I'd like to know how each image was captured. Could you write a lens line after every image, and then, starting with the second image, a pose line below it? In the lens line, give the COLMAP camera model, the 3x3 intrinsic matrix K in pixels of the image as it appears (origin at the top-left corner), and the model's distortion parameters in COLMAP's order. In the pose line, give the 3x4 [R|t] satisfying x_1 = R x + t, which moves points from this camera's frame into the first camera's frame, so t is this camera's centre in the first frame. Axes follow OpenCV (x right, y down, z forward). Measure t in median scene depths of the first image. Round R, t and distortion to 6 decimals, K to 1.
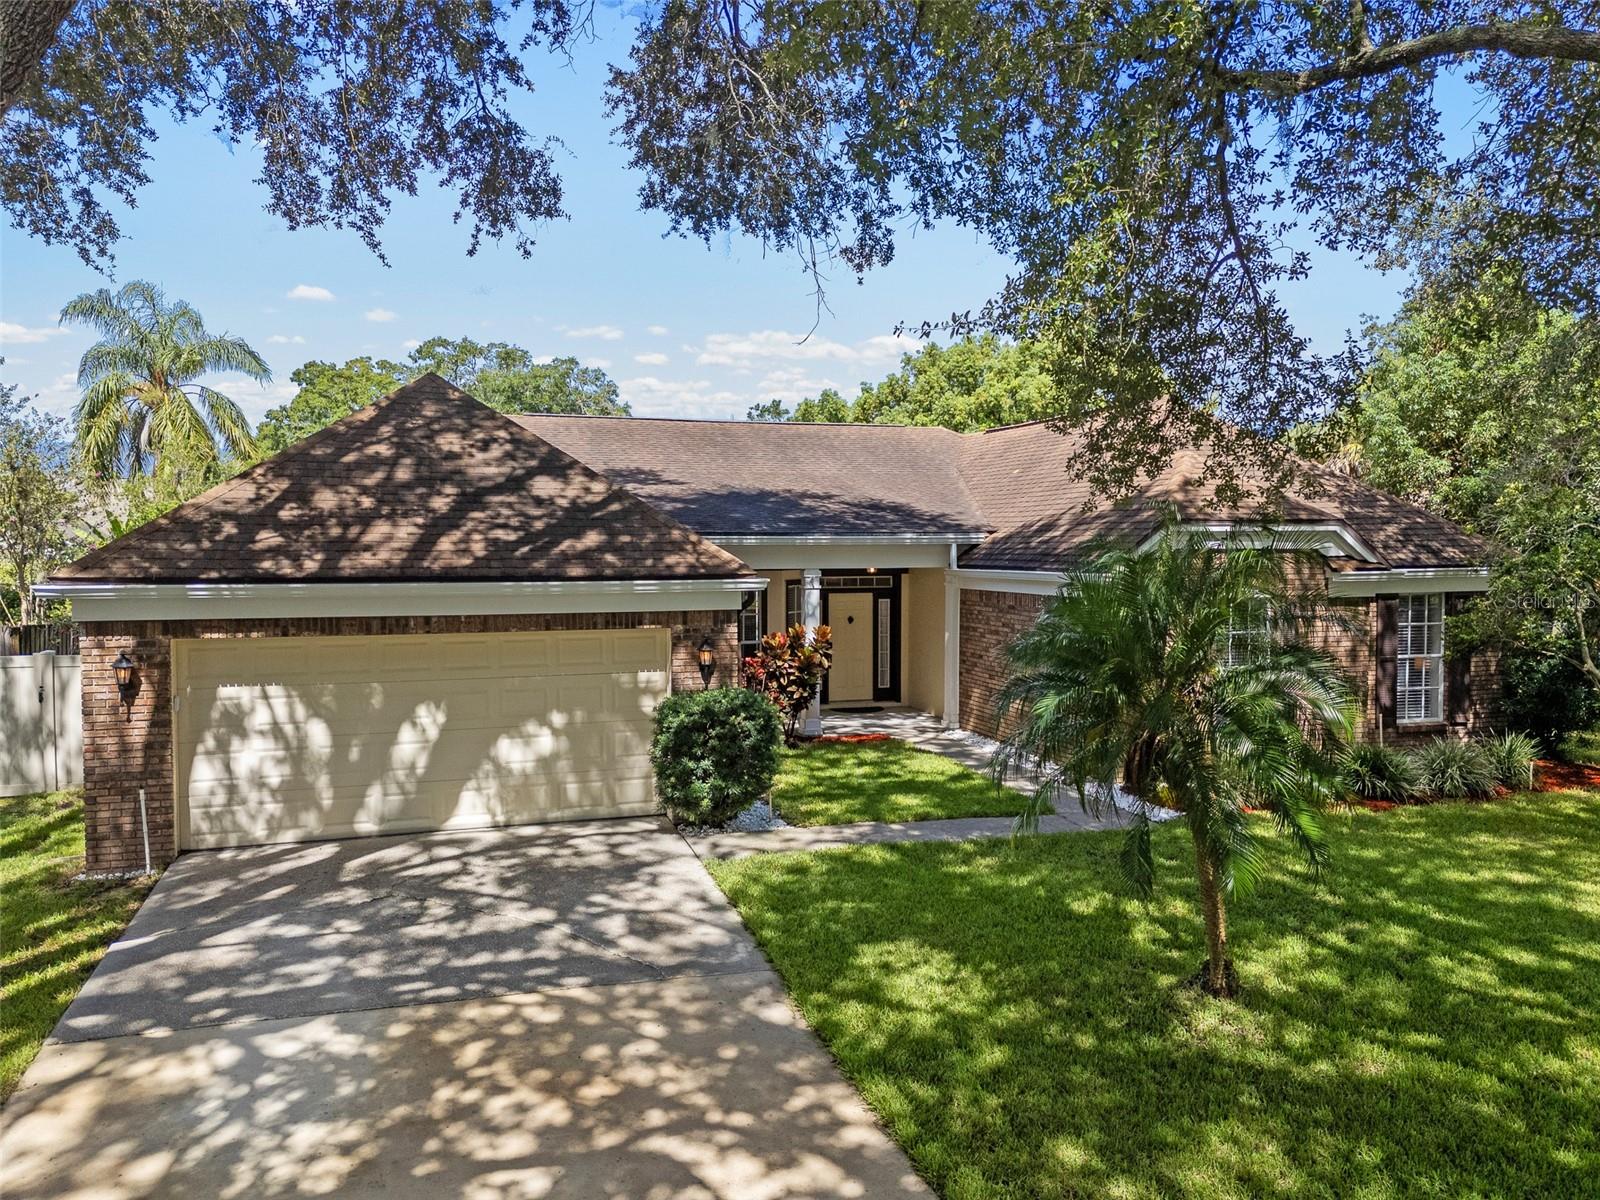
lens RADIAL K [[1182.2, 0, 800.0], [0, 1182.2, 600.0], [0, 0, 1]] dist [0.060535, -0.050674]
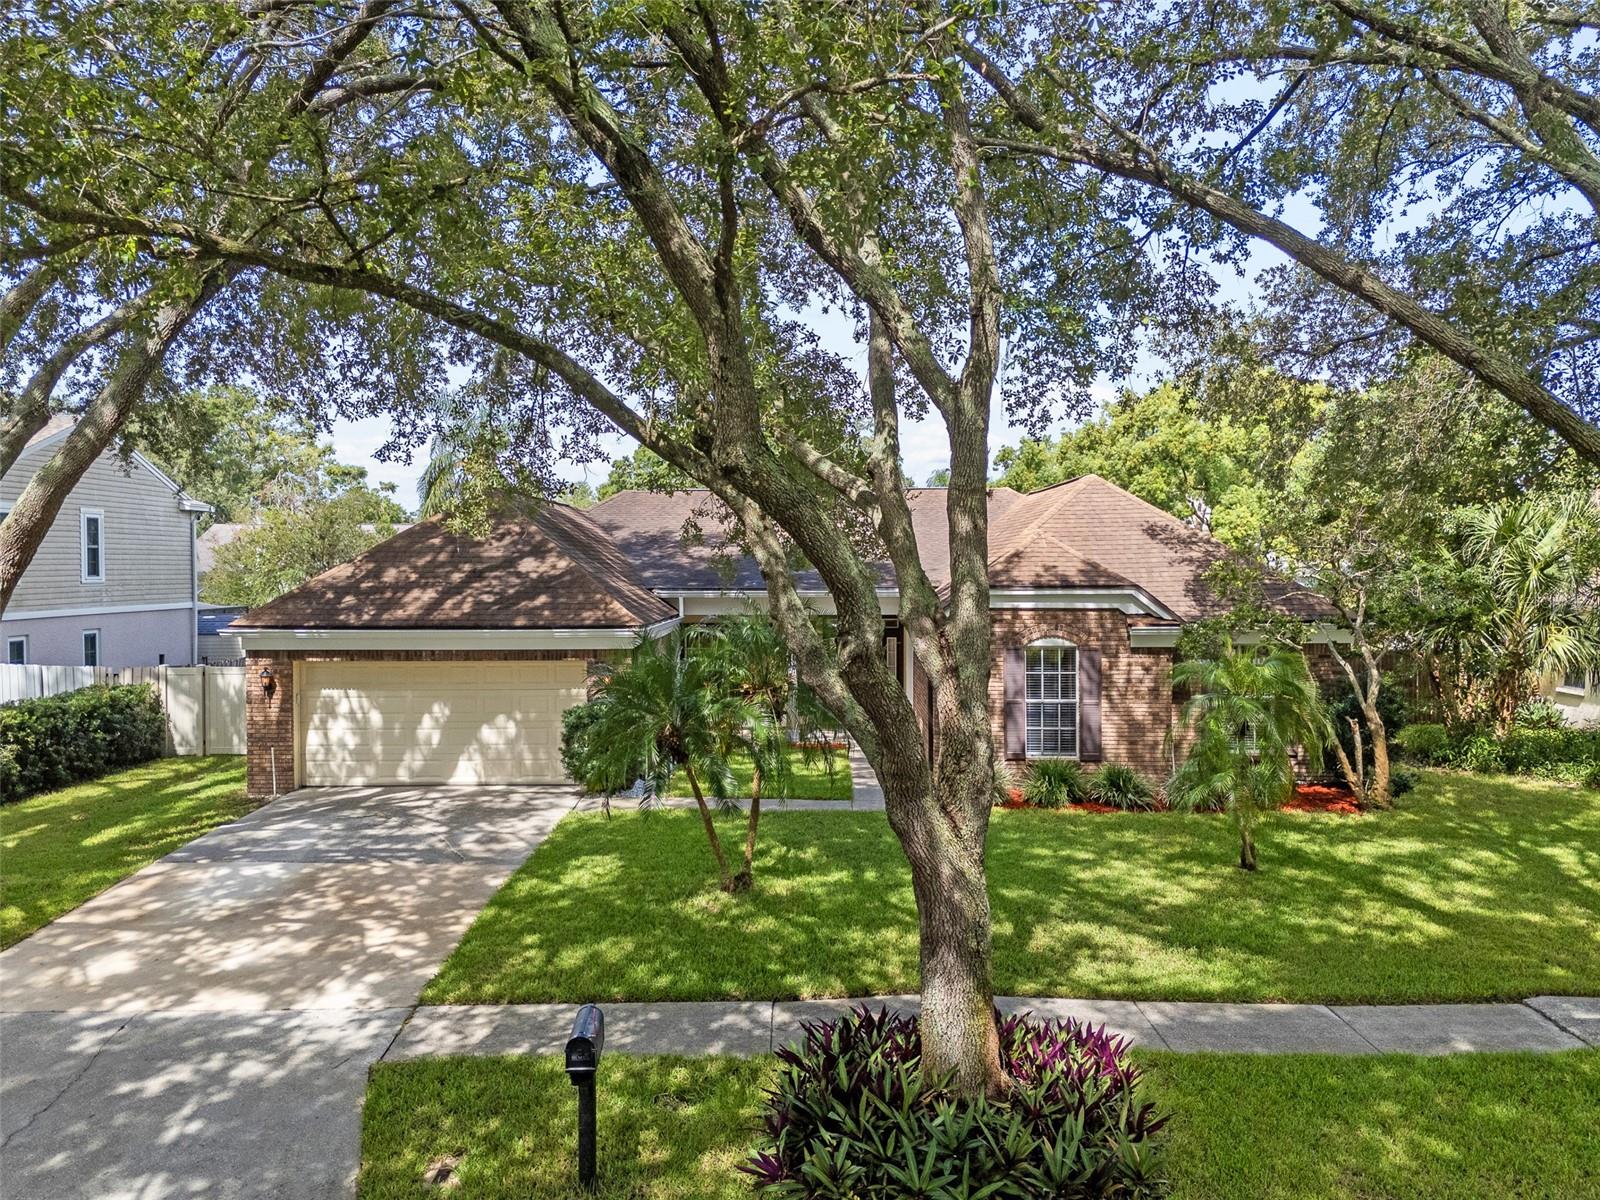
lens RADIAL K [[1182.2, 0, 800.0], [0, 1182.2, 600.0], [0, 0, 1]] dist [0.060535, -0.050674]
pose [[0.951102, 0.008427, -0.308761, 0.670528], [-0.014153, 0.999767, -0.016309, -0.034775], [0.308552, 0.019882, 0.951000, -0.388659]]
